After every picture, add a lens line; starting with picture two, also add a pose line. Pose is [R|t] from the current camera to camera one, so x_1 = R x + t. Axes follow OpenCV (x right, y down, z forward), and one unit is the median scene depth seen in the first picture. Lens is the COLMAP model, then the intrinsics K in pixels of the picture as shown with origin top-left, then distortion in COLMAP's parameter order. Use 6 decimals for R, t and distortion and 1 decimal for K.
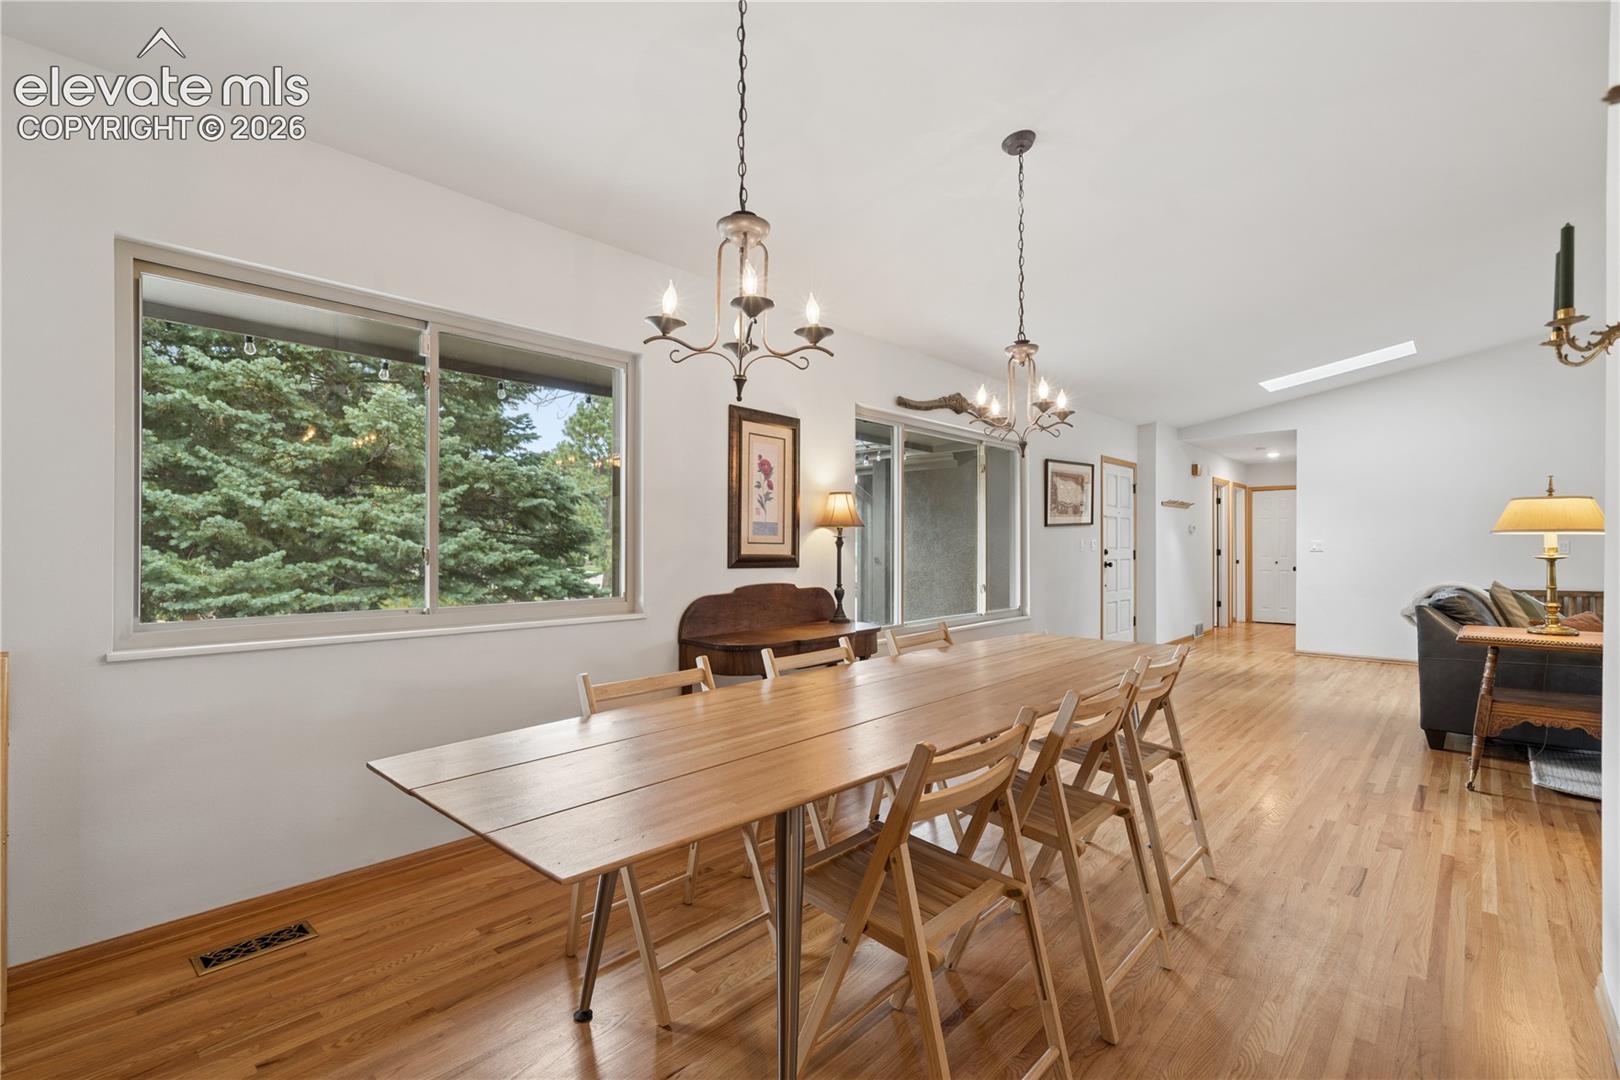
lens RADIAL K [[738.1, 0, 804.8], [0, 738.1, 536.5], [0, 0, 1]] dist [0.000365, 0.000309]
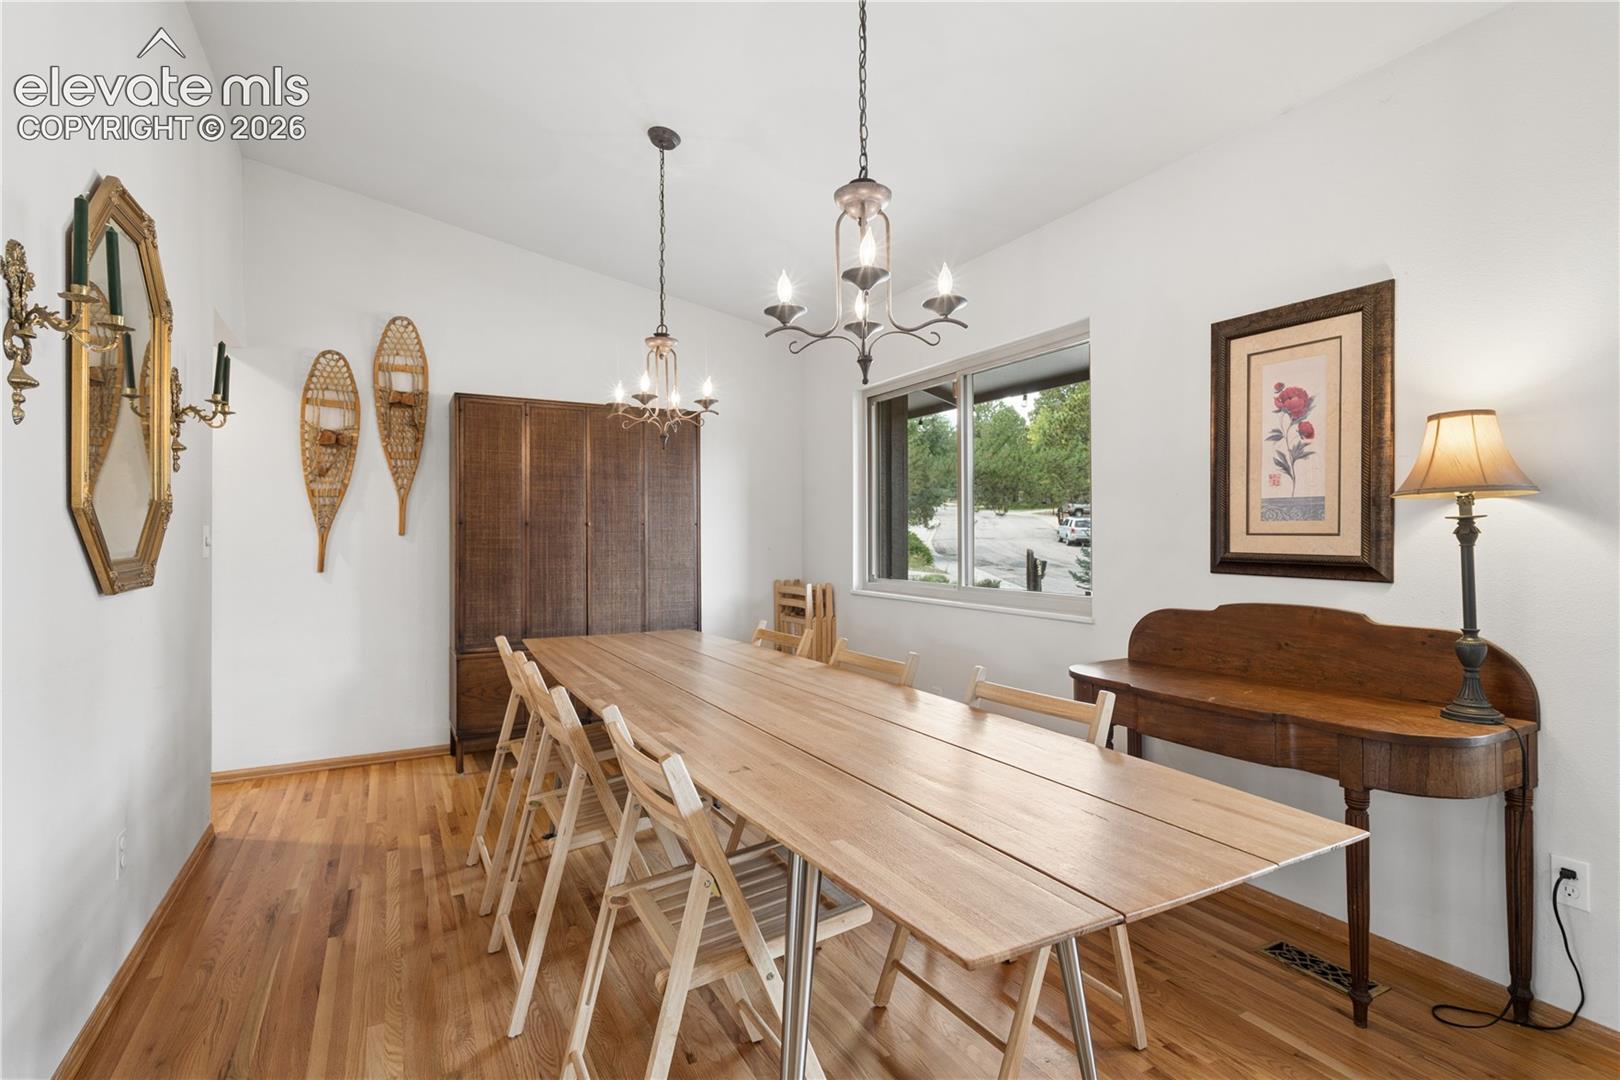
lens RADIAL K [[780.9, 0, 810.0], [0, 780.9, 540.0], [0, 0, 1]] dist [0.001000, 0.000068]
pose [[-0.337534, -0.000440, -0.941313, 0.639096], [0.011906, 0.999918, -0.004736, 0.011912], [0.941238, -0.012806, -0.337501, 0.845647]]
